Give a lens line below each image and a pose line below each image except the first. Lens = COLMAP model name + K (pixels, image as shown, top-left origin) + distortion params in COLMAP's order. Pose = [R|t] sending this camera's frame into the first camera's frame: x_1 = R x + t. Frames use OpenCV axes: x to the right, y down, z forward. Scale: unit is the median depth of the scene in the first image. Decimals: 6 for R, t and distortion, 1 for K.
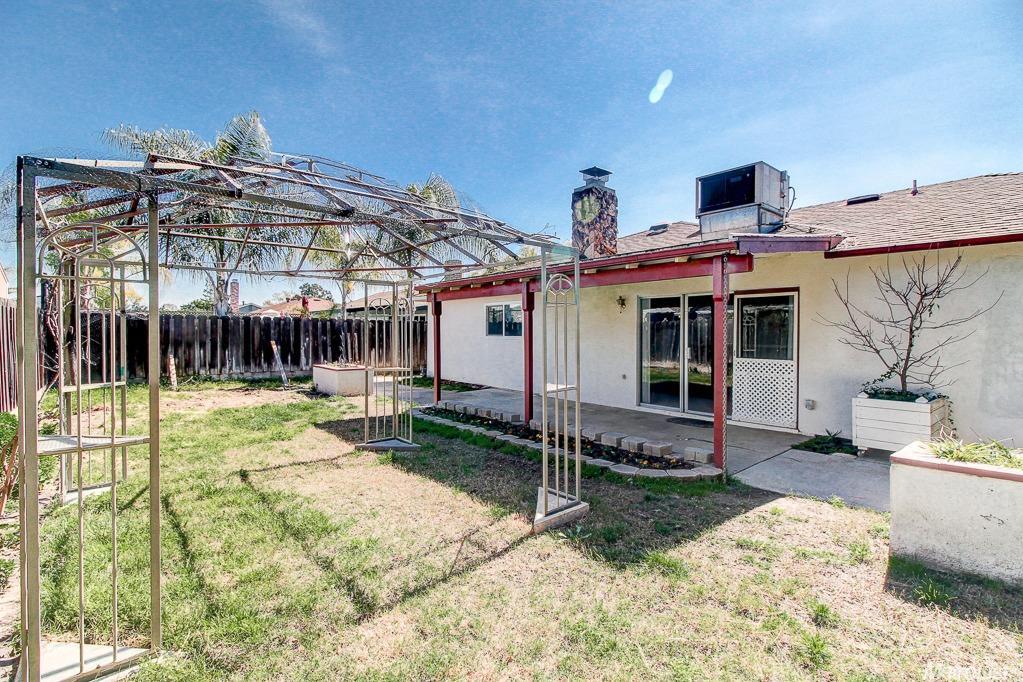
lens RADIAL K [[516.3, 0, 532.1], [0, 516.3, 346.1], [0, 0, 1]] dist [-0.000058, -0.000679]
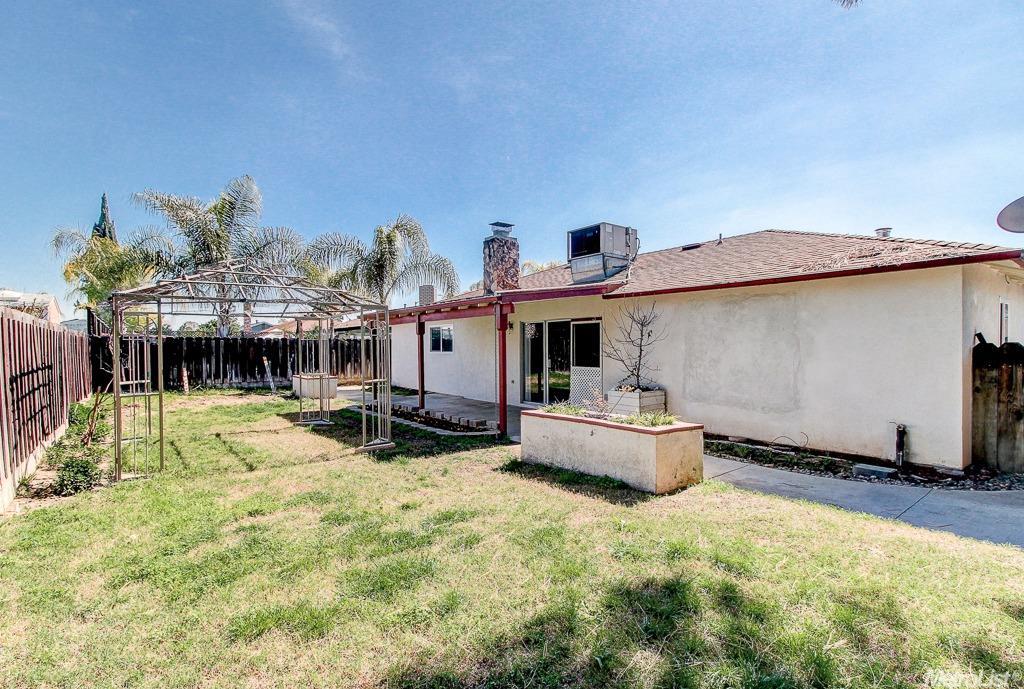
lens RADIAL K [[495.4, 0, 511.5], [0, 495.4, 362.0], [0, 0, 1]] dist [-0.000744, 0.000036]
pose [[0.999343, -0.006711, -0.035628, 0.193869], [0.006825, 0.999972, 0.003076, 0.003875], [0.035607, -0.003317, 0.999360, -0.247778]]
